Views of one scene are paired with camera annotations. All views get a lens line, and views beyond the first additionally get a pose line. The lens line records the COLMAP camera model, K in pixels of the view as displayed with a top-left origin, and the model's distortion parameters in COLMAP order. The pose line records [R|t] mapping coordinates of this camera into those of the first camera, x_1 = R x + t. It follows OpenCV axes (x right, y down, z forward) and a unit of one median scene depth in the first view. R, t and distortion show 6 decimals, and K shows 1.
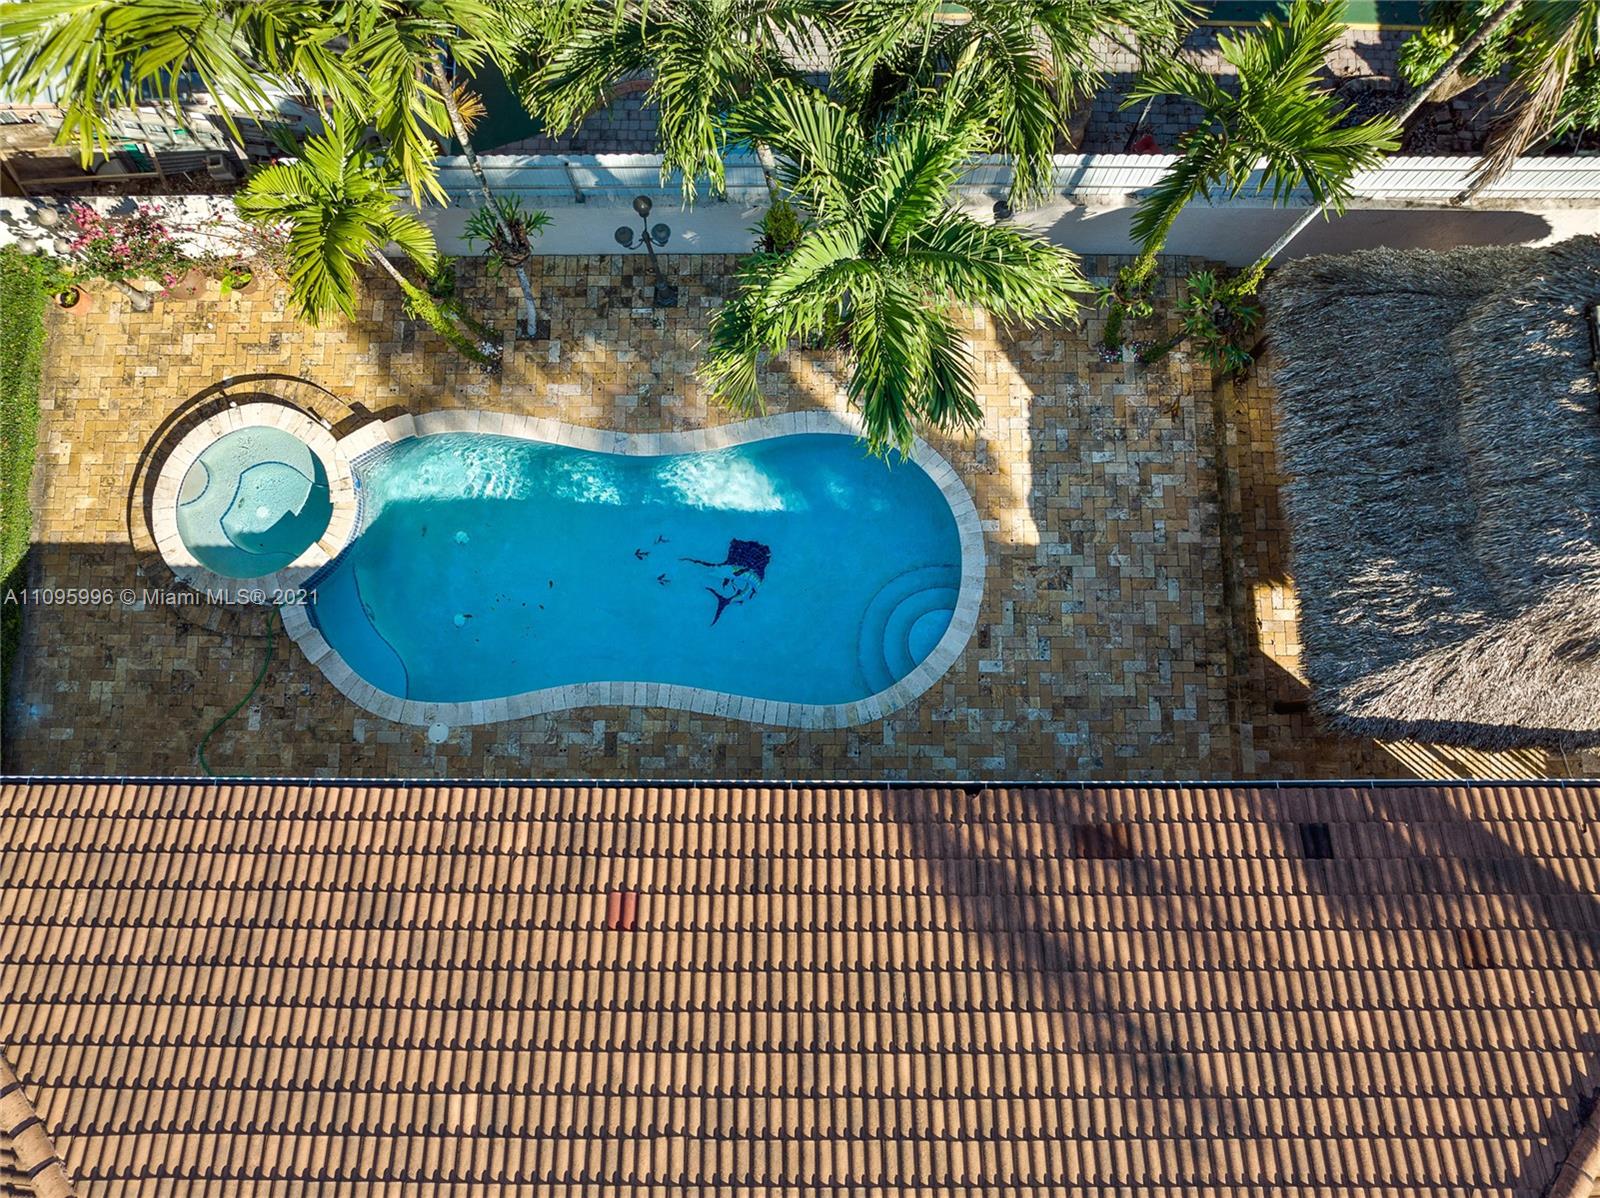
lens RADIAL K [[1116.6, 0, 802.6], [0, 1116.6, 530.5], [0, 0, 1]] dist [-0.027297, -0.004481]
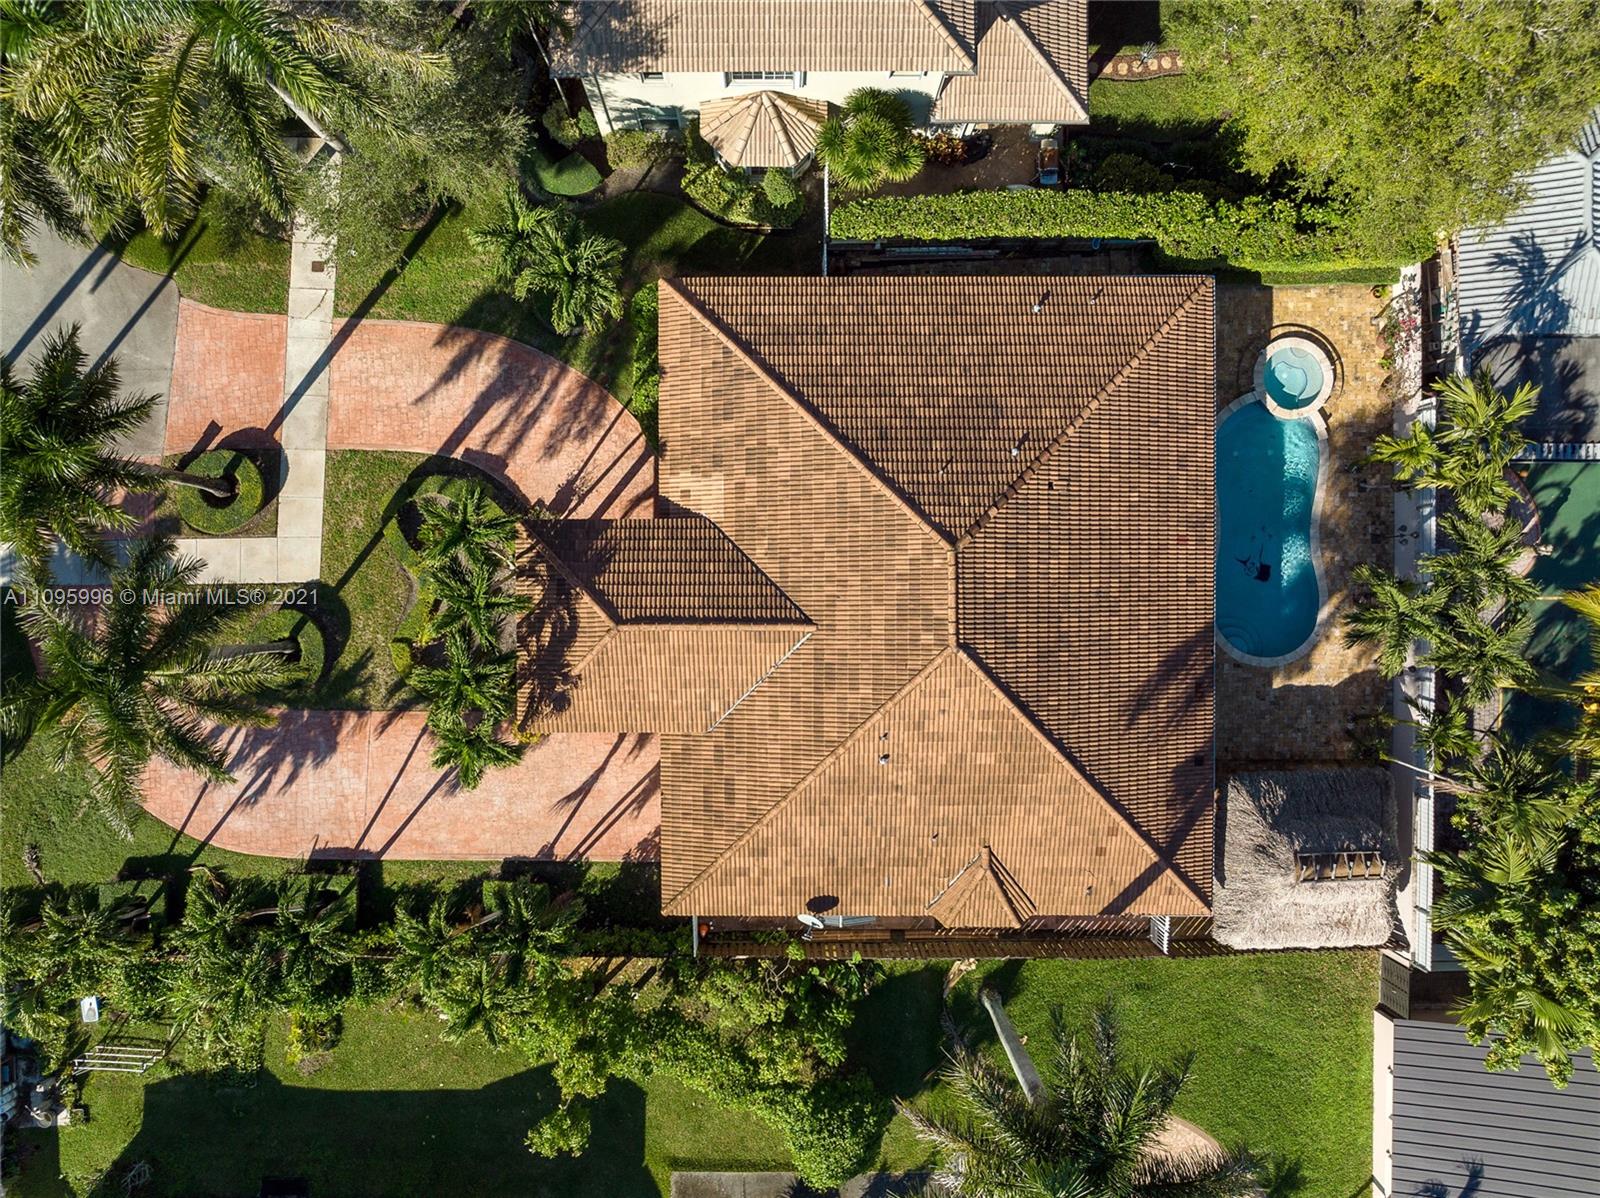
lens RADIAL K [[1185.0, 0, 825.9], [0, 1185.0, 617.1], [0, 0, 1]] dist [-0.031735, -0.004125]
pose [[0.004283, 0.999694, 0.024355, -0.019956], [-0.984180, -0.000100, 0.177169, 0.539481], [0.177118, -0.024728, 0.983879, -1.821049]]
